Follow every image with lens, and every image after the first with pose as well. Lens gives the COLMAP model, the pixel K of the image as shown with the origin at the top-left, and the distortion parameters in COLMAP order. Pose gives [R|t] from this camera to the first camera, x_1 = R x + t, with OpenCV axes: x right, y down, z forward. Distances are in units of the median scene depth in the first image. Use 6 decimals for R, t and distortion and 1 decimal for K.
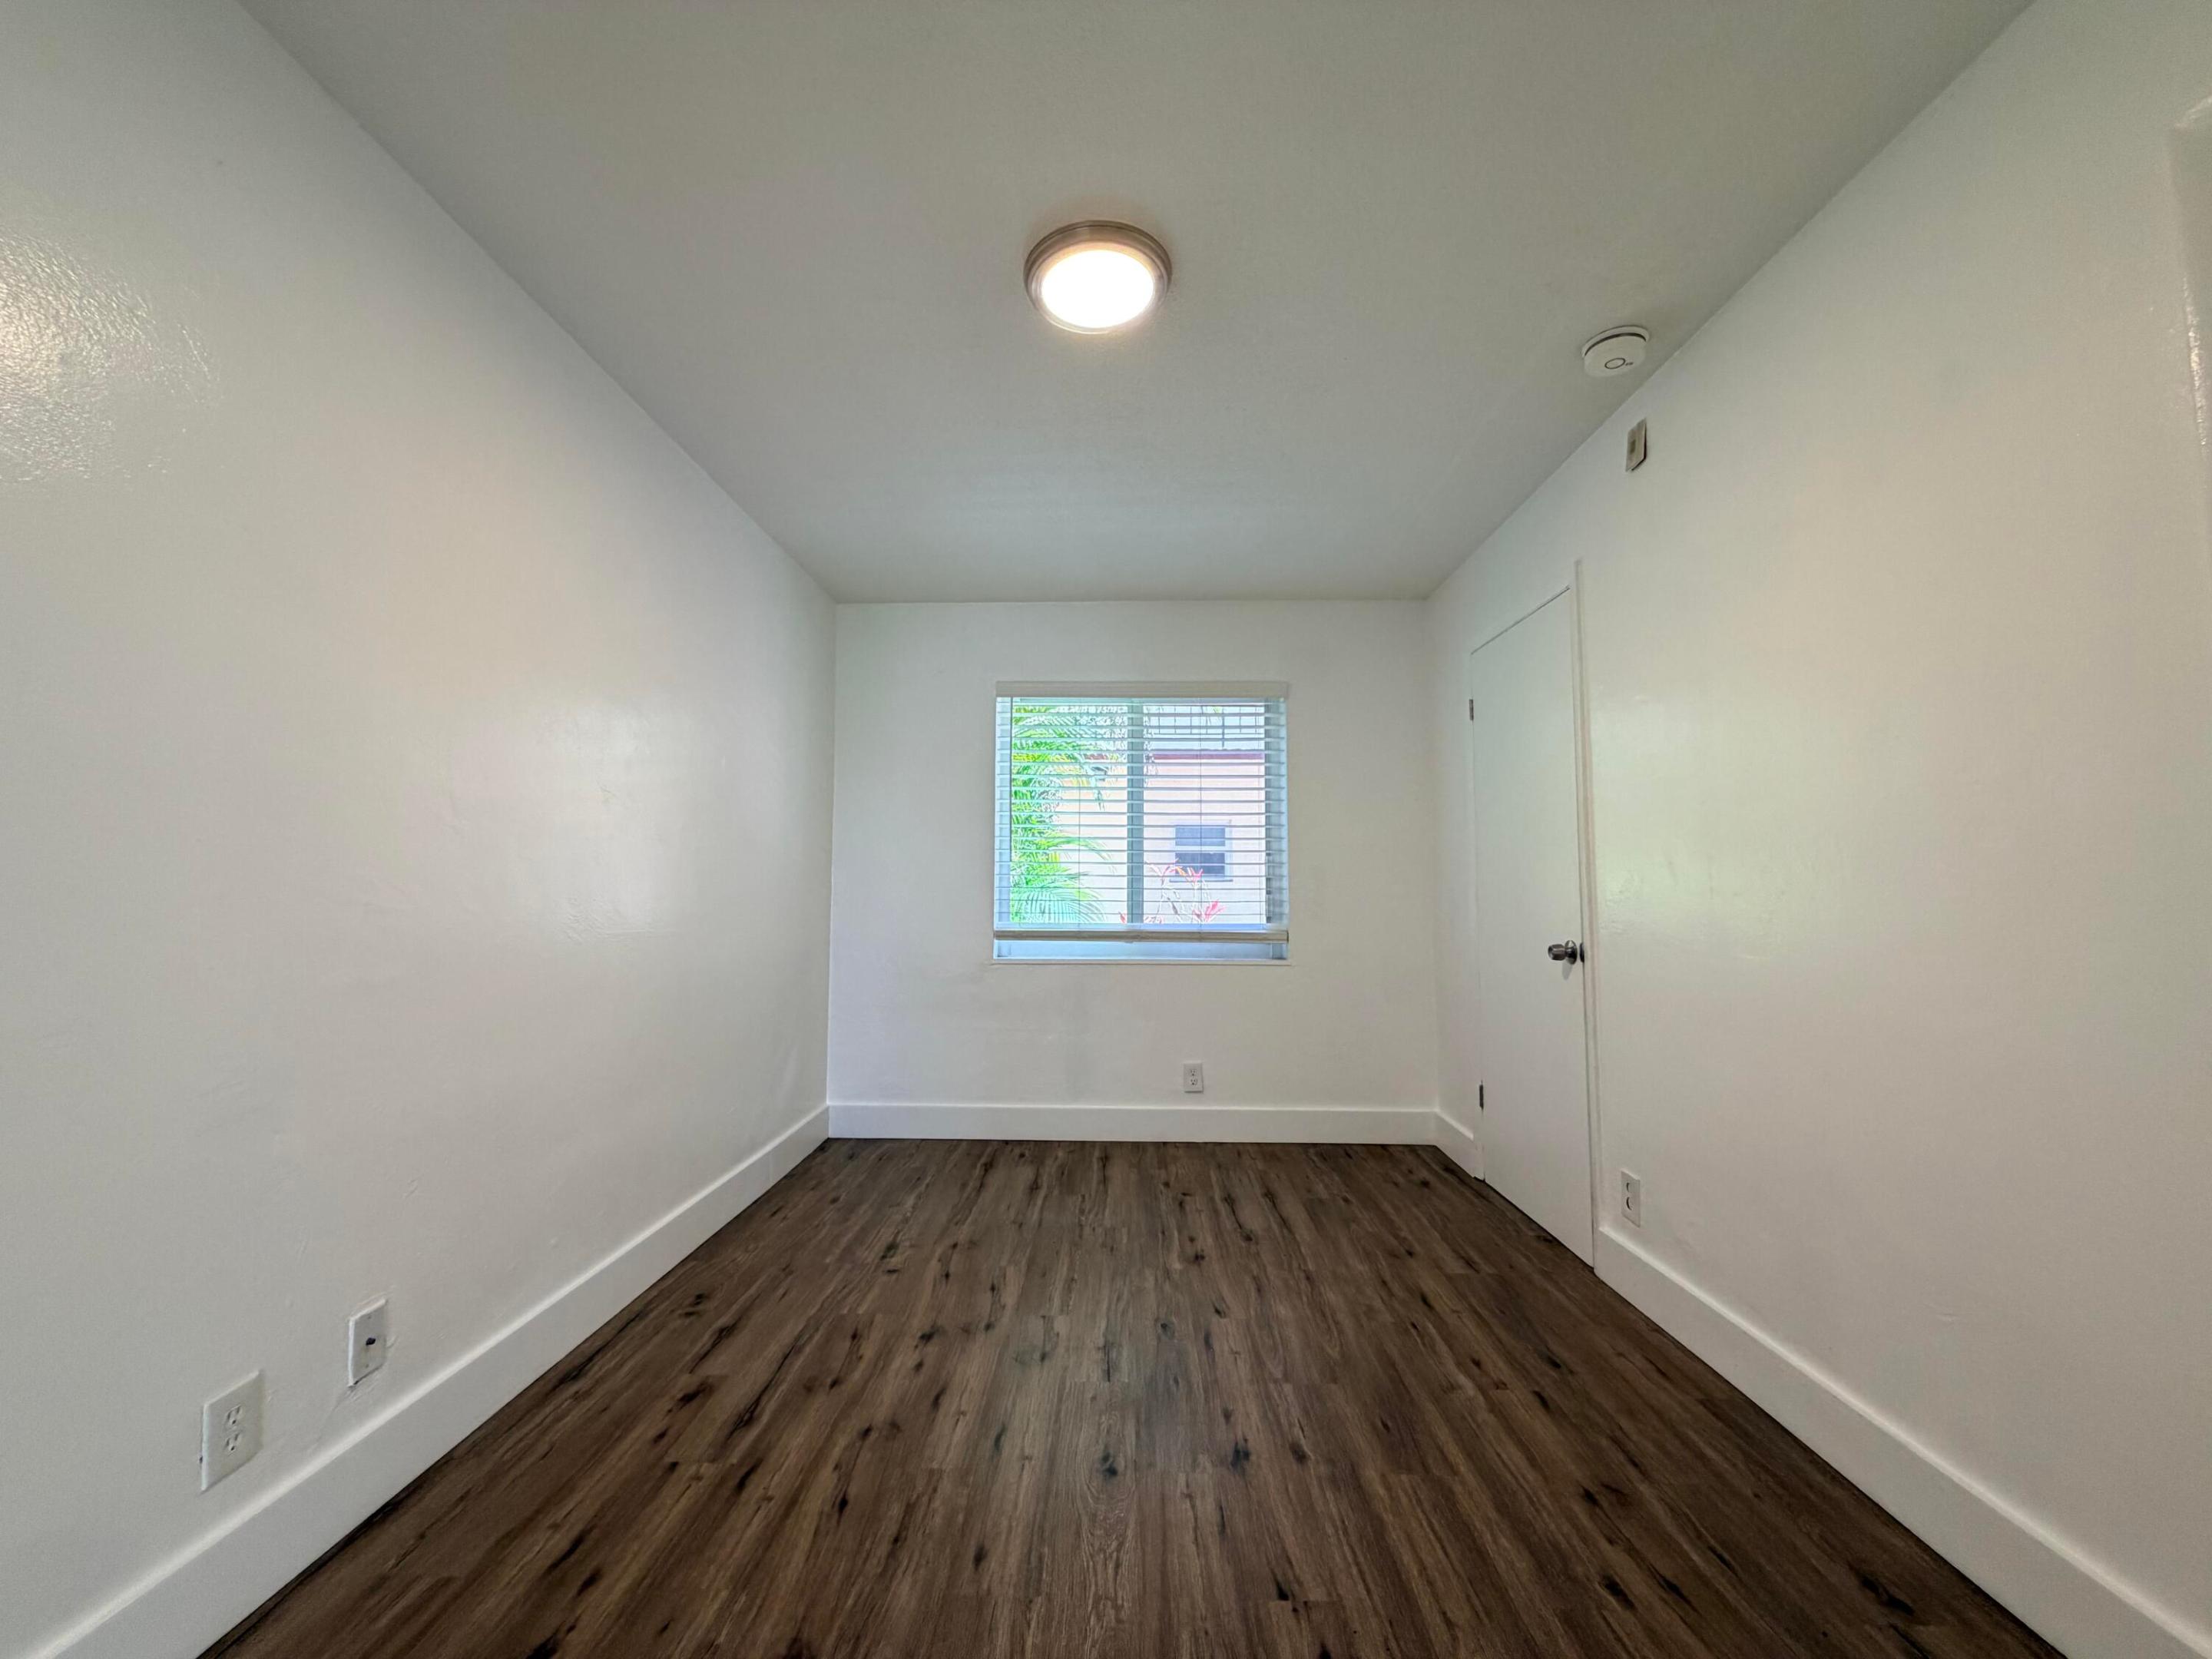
lens RADIAL K [[879.6, 0, 1104.4], [0, 879.6, 827.8], [0, 0, 1]] dist [-0.000296, 0.000446]
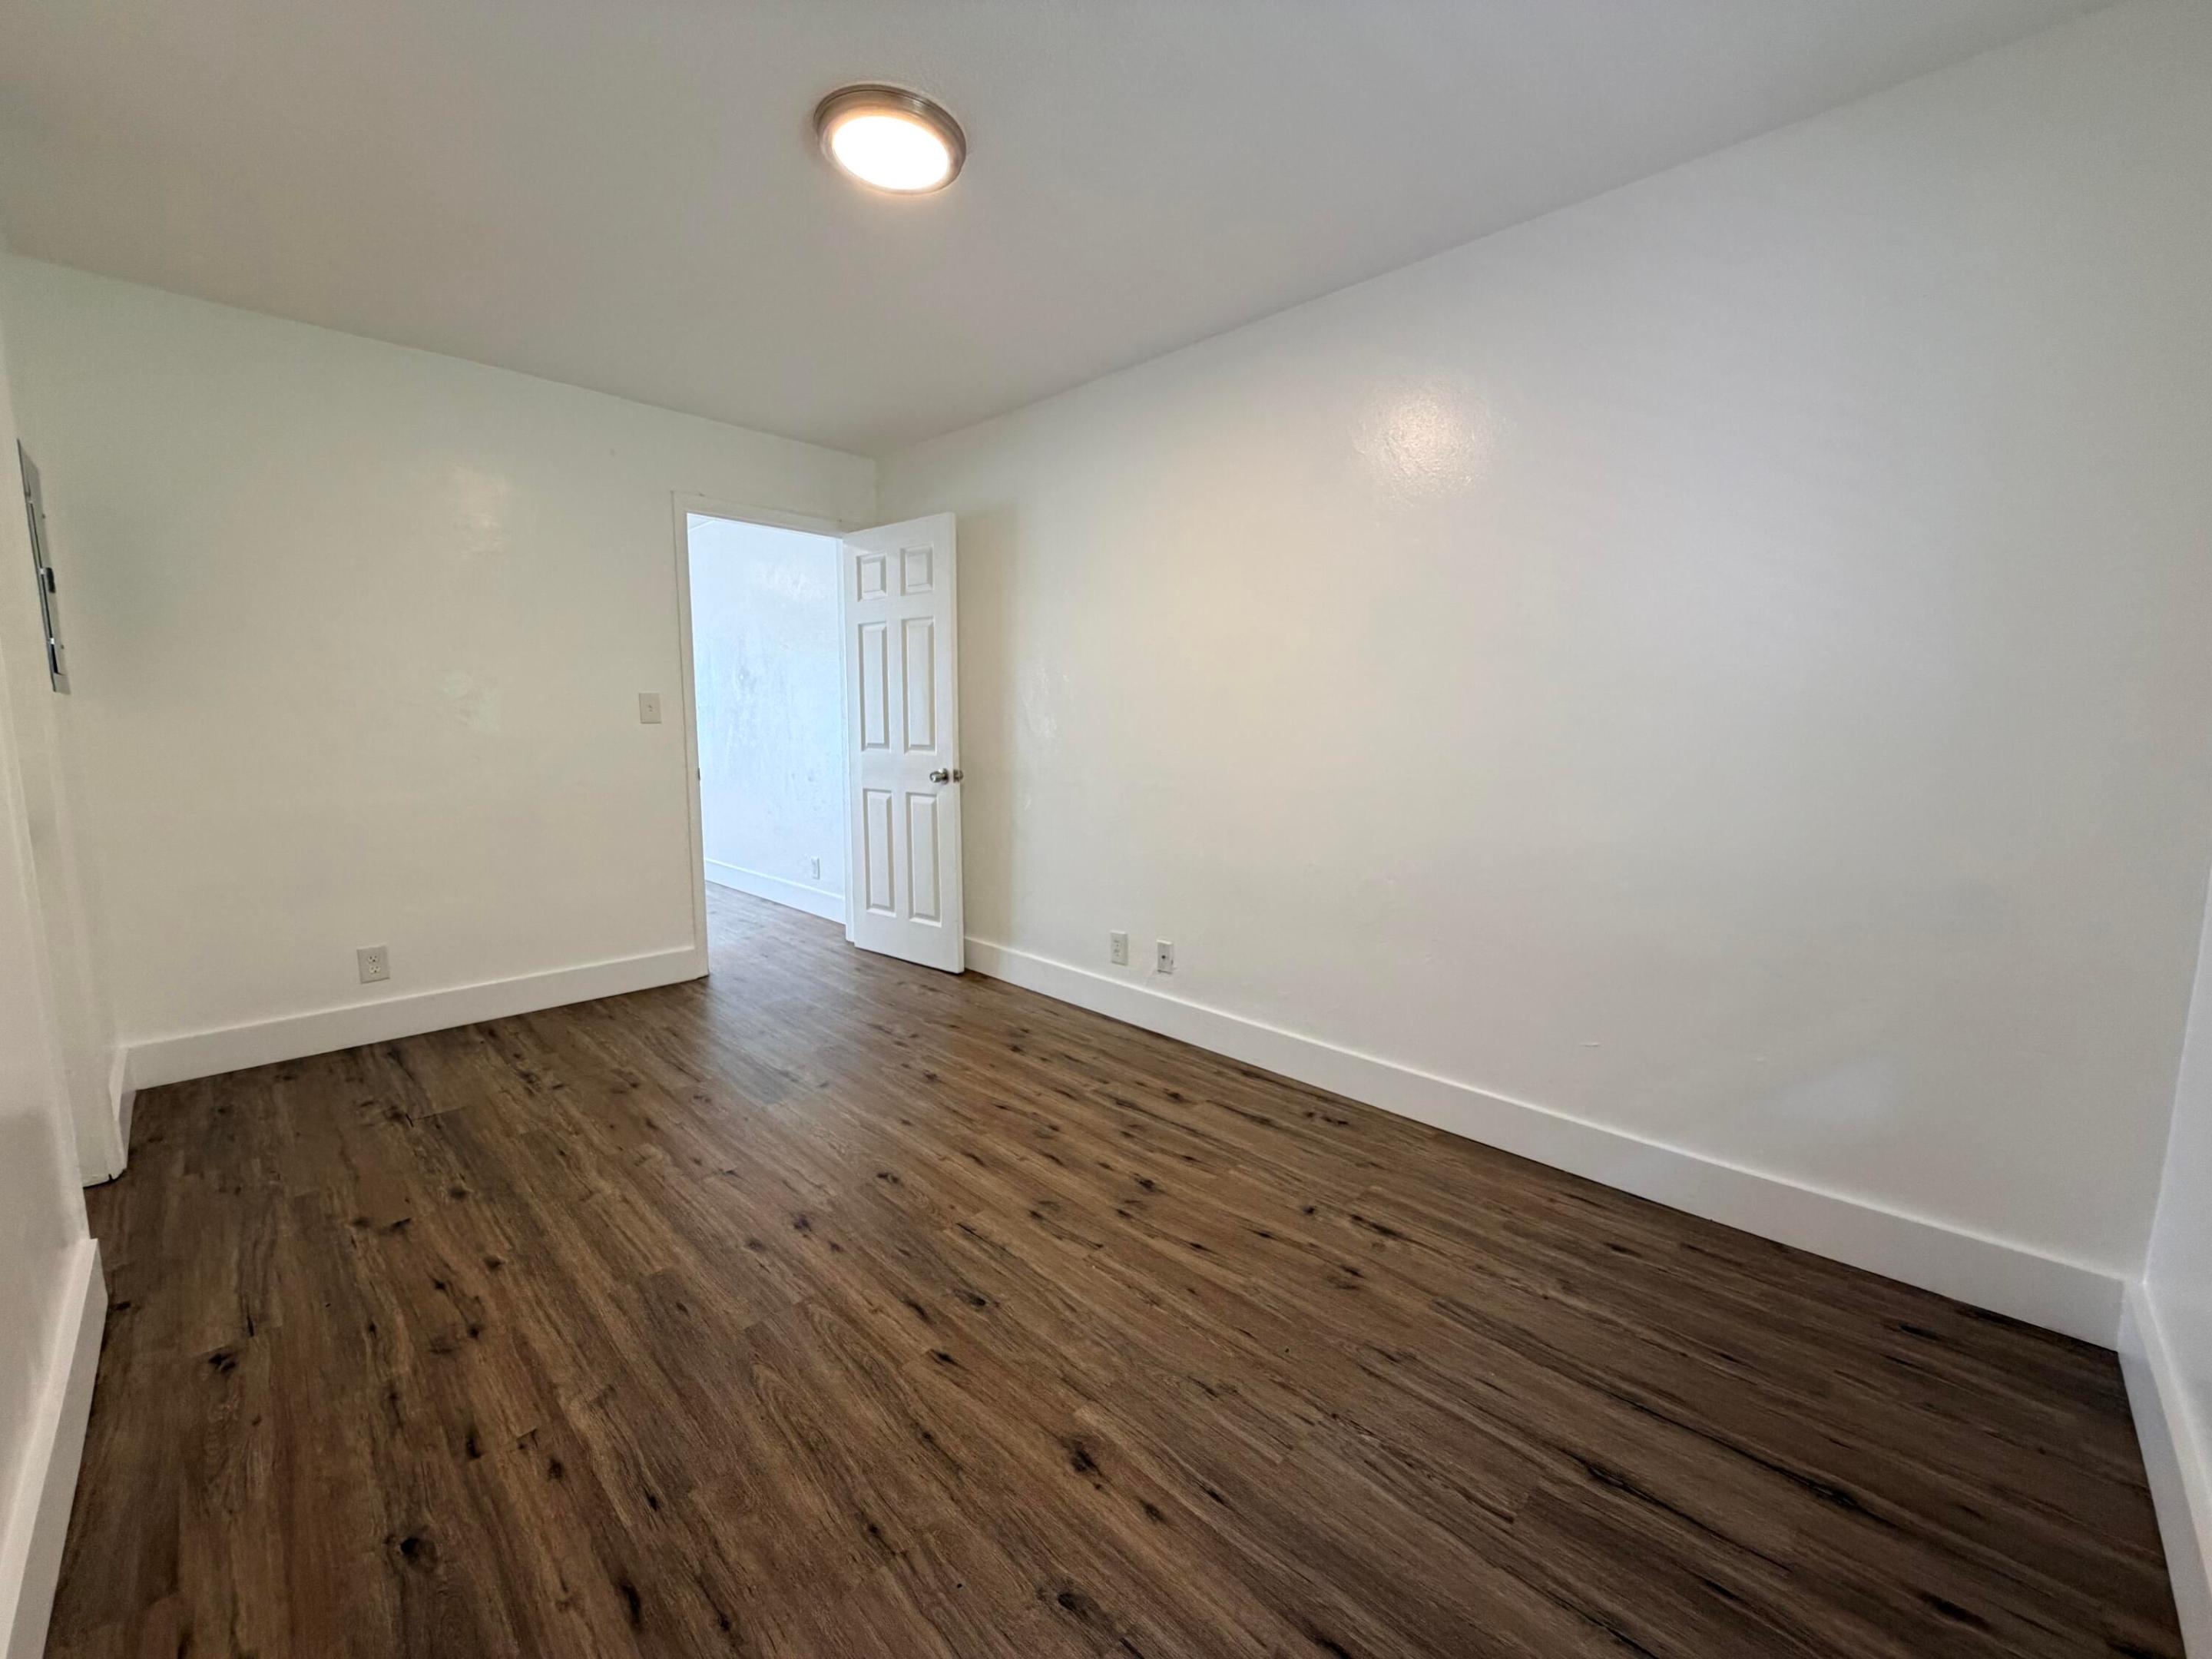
lens RADIAL K [[879.6, 0, 1107.9], [0, 879.6, 836.1], [0, 0, 1]] dist [-0.000296, 0.000446]
pose [[-0.679412, 0.091121, -0.728077, 0.610655], [0.046748, 0.995619, 0.080982, 0.091274], [0.732266, 0.020984, -0.680695, 1.847211]]
